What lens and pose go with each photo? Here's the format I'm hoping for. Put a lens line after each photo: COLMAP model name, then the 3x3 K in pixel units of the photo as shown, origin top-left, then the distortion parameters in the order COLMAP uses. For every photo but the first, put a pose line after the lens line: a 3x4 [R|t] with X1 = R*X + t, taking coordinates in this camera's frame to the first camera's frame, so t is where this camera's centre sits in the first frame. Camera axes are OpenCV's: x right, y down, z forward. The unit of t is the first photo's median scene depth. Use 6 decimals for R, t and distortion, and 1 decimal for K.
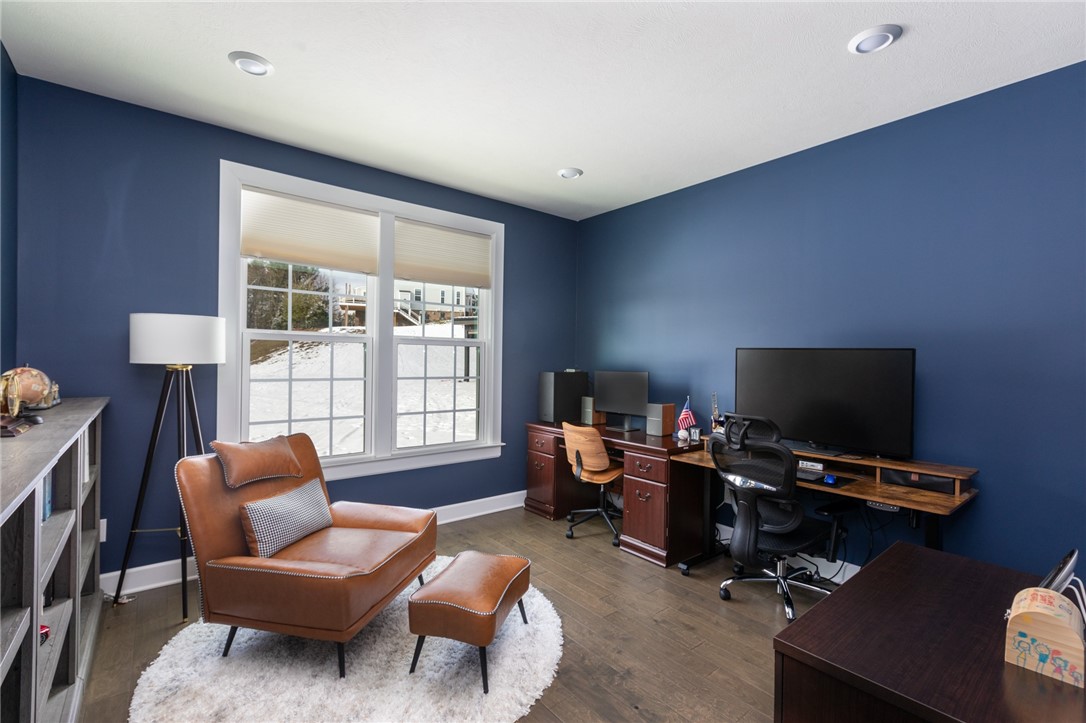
lens RADIAL K [[482.4, 0, 543.0], [0, 482.4, 361.5], [0, 0, 1]] dist [0.000849, 0.000188]
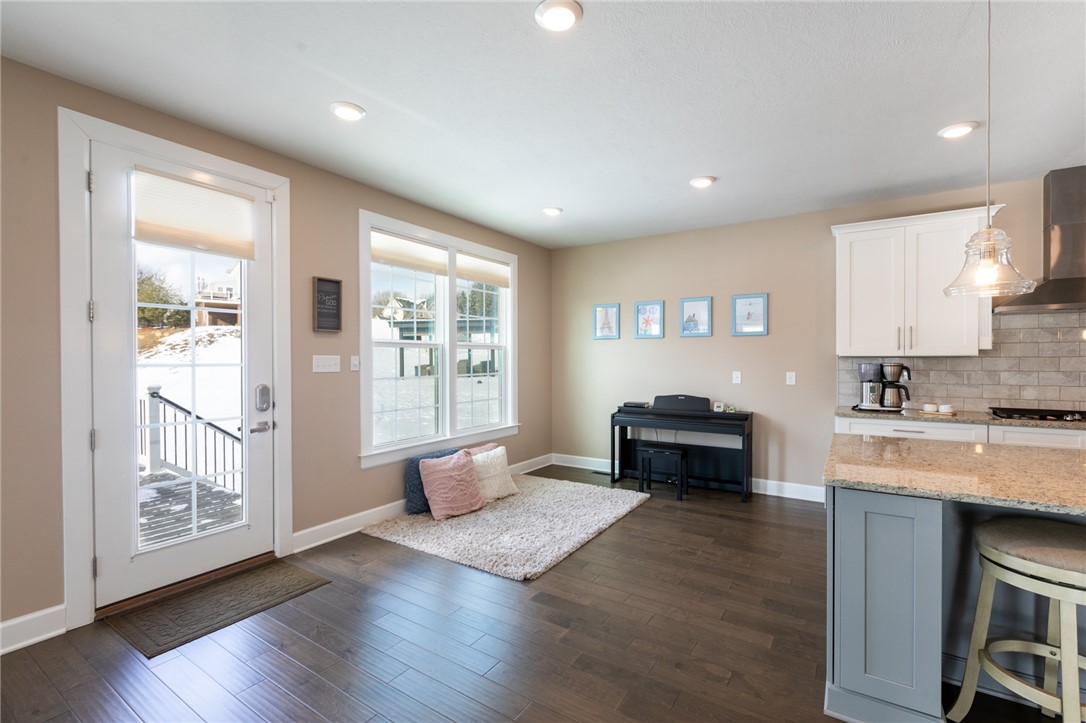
lens RADIAL K [[482.4, 0, 543.0], [0, 482.4, 361.5], [0, 0, 1]] dist [0.000849, 0.000188]
pose [[0.957133, -0.021496, 0.288849, -0.219142], [0.019936, 0.999766, 0.008342, -0.004078], [-0.288961, -0.002226, 0.957338, -0.144606]]
